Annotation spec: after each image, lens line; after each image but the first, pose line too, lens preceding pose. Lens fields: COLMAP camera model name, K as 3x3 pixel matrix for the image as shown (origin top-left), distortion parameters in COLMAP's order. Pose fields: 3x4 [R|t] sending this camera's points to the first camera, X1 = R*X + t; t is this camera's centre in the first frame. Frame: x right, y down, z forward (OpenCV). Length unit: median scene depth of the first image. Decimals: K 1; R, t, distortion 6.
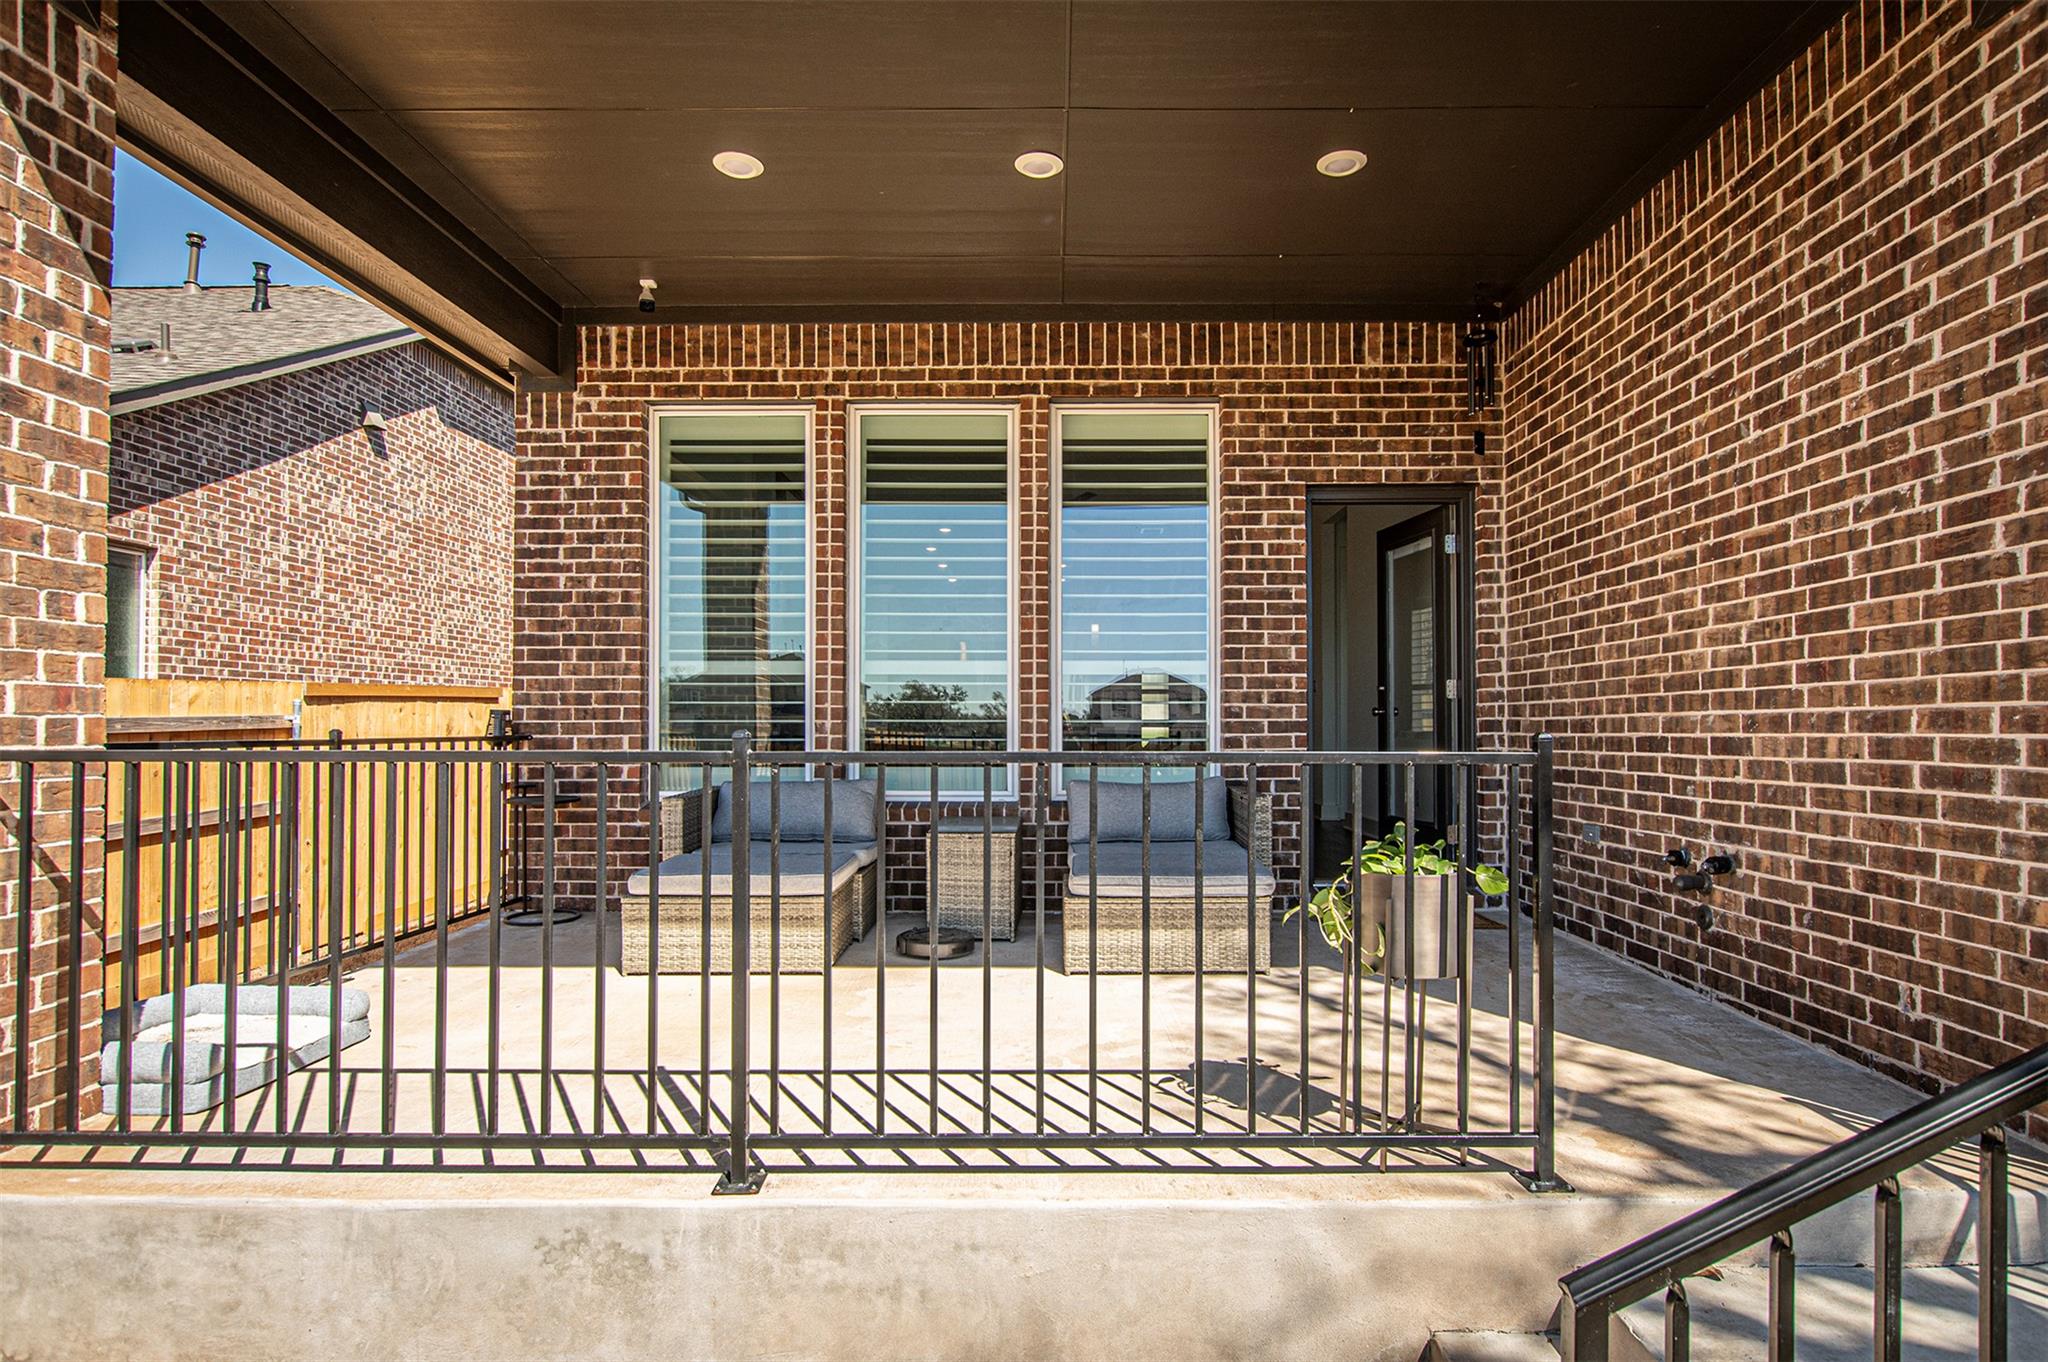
lens RADIAL K [[1072.0, 0, 1056.4], [0, 1072.0, 711.1], [0, 0, 1]] dist [-0.001364, -0.000641]
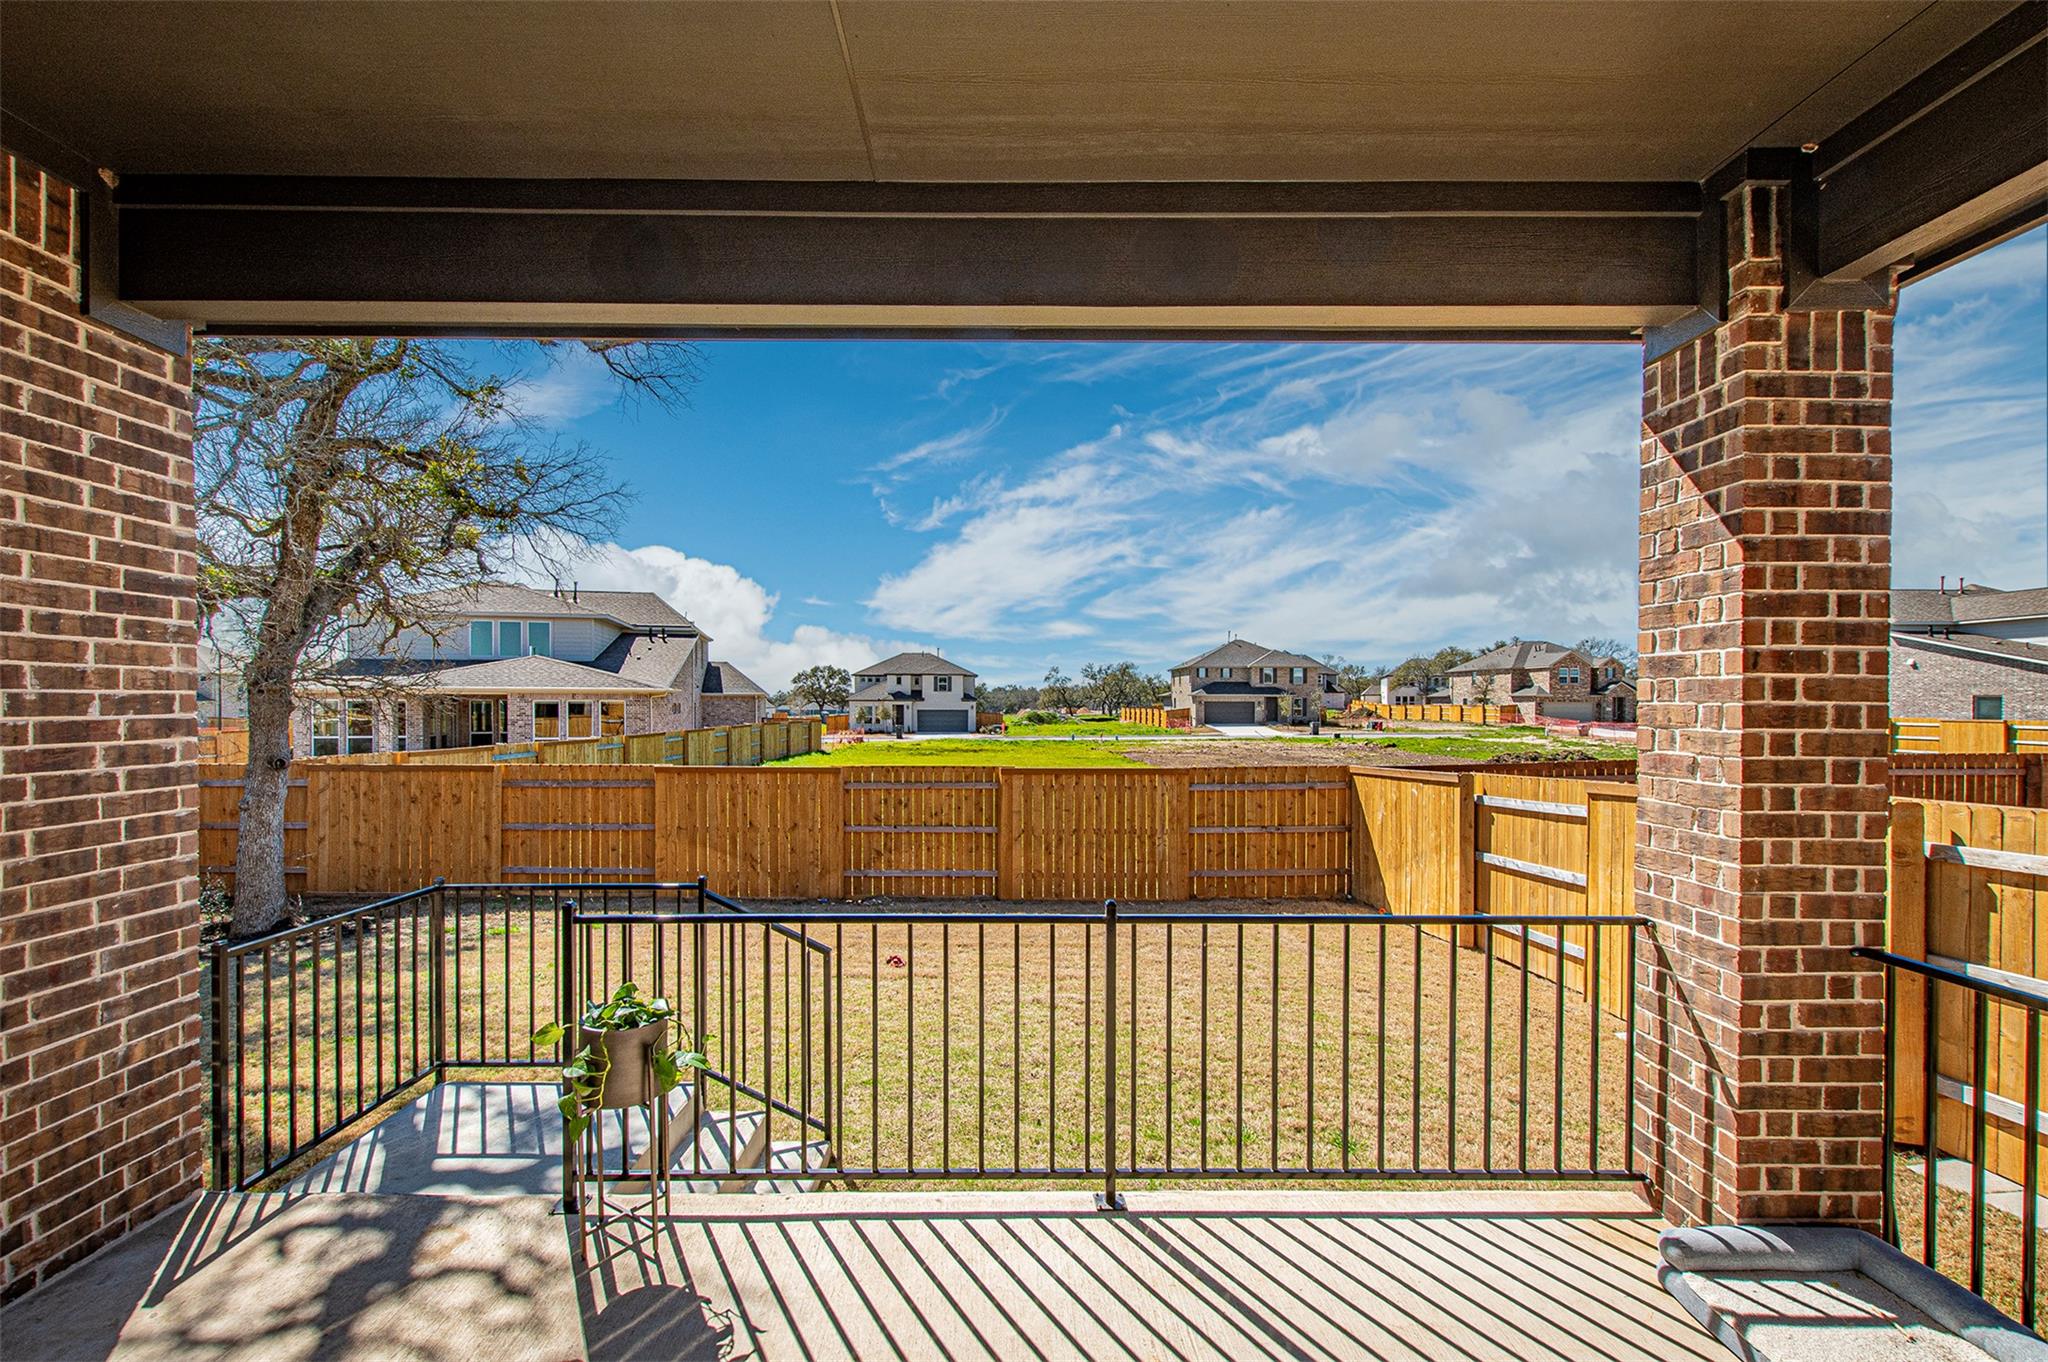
lens RADIAL K [[896.1, 0, 1017.6], [0, 896.1, 711.4], [0, 0, 1]] dist [0.001046, -0.000194]
pose [[-0.999985, -0.003661, -0.003964, -0.141251], [-0.003653, 0.999991, -0.002229, -0.217365], [0.003972, -0.002215, -0.999990, 2.009779]]
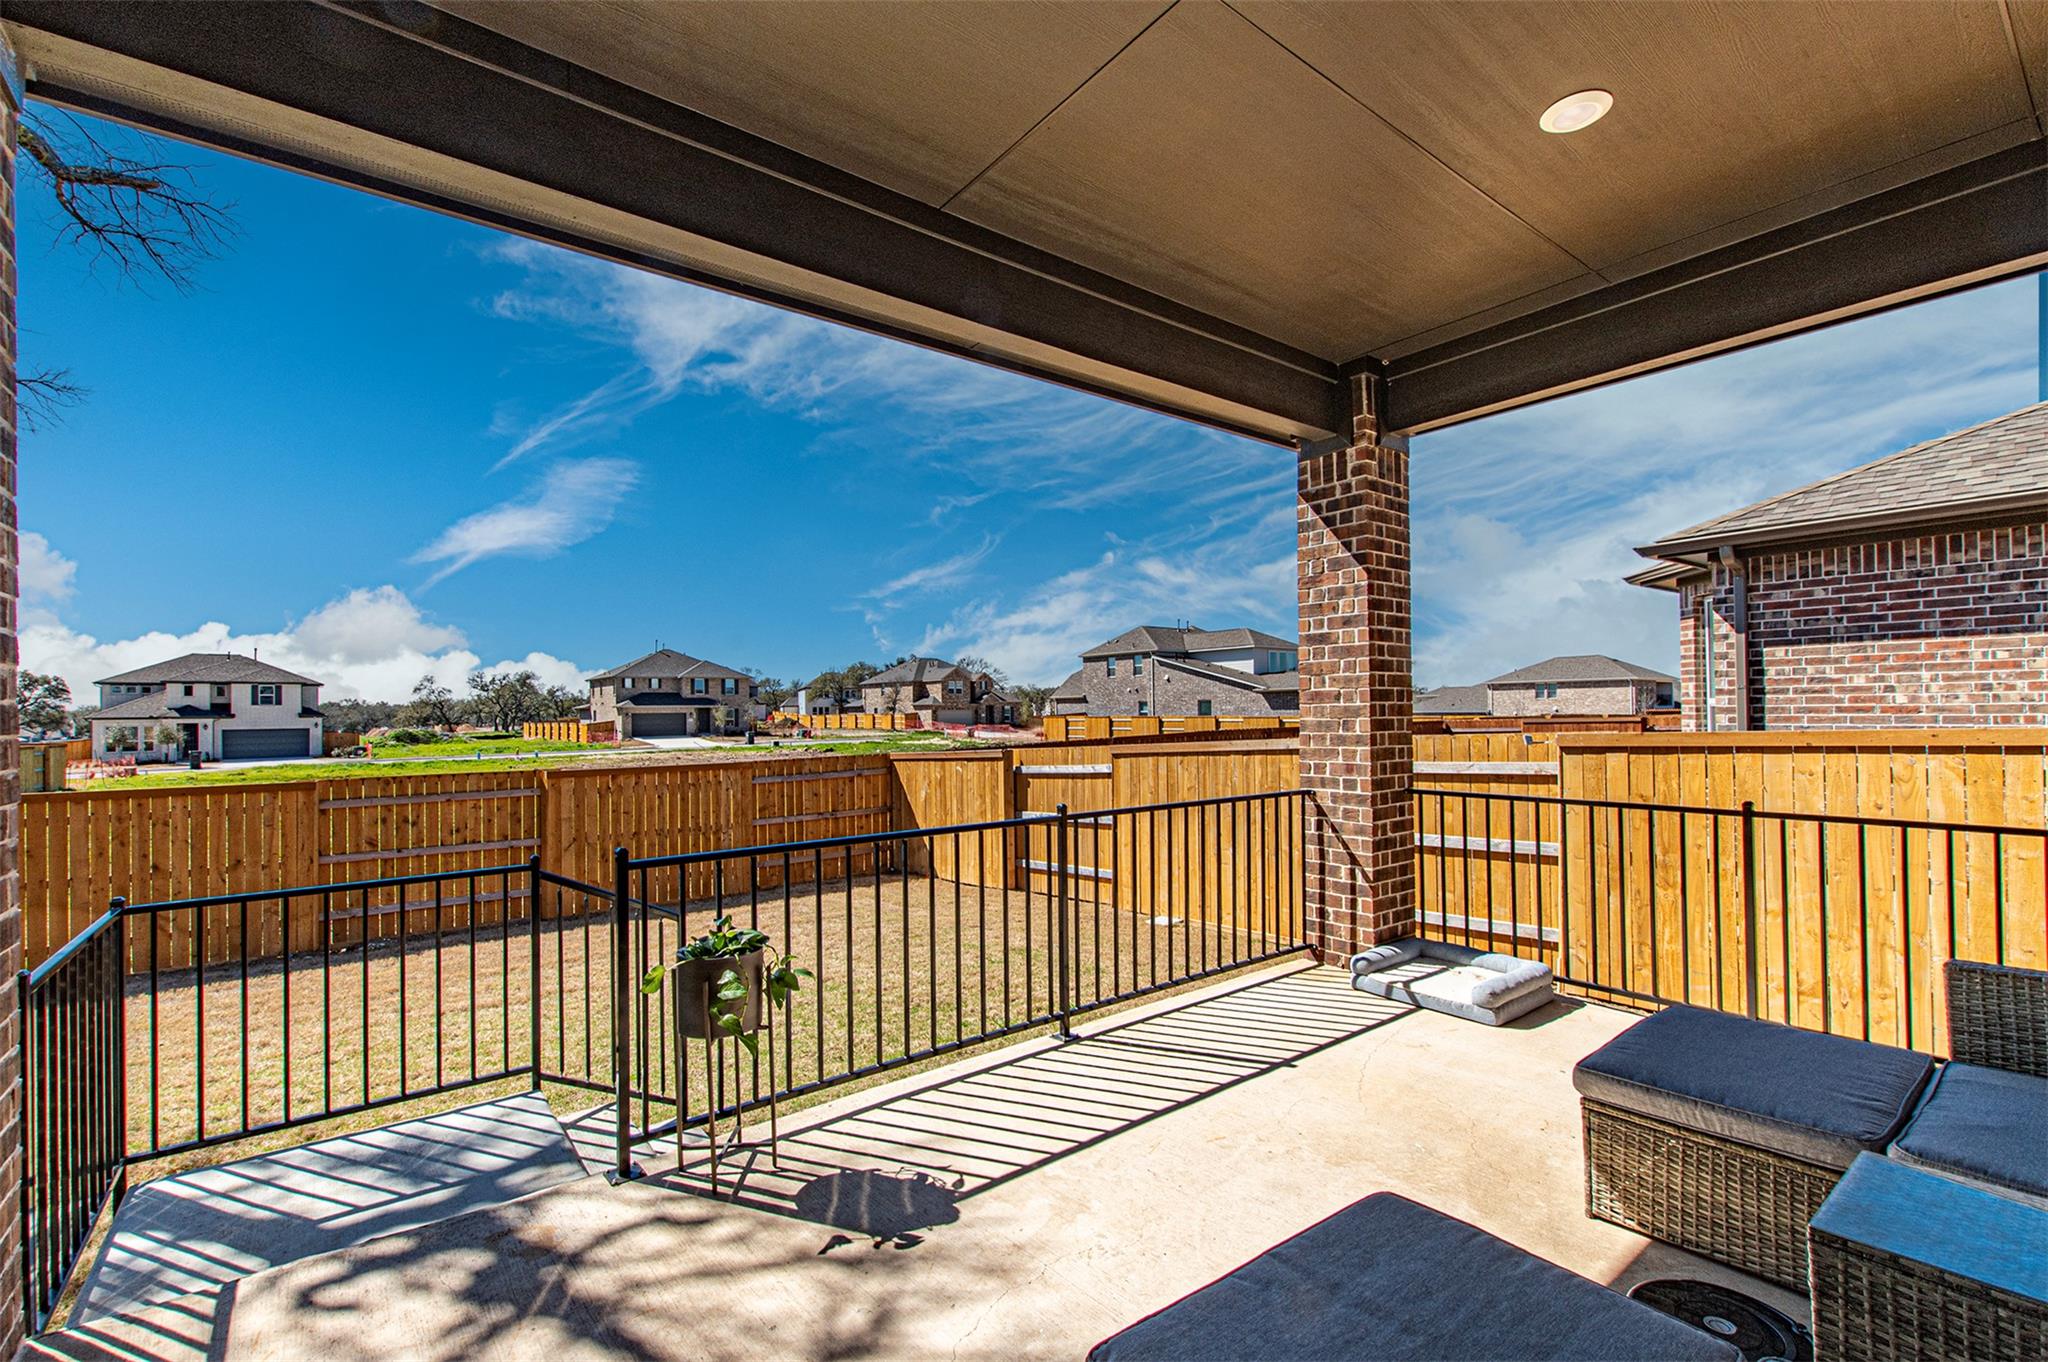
lens RADIAL K [[899.3, 0, 1019.6], [0, 899.3, 706.7], [0, 0, 1]] dist [0.000562, 0.000043]
pose [[-0.789180, 0.004454, -0.614146, 0.692019], [0.020696, 0.999599, -0.019344, -0.115356], [0.613814, -0.027976, -0.788955, 2.010594]]
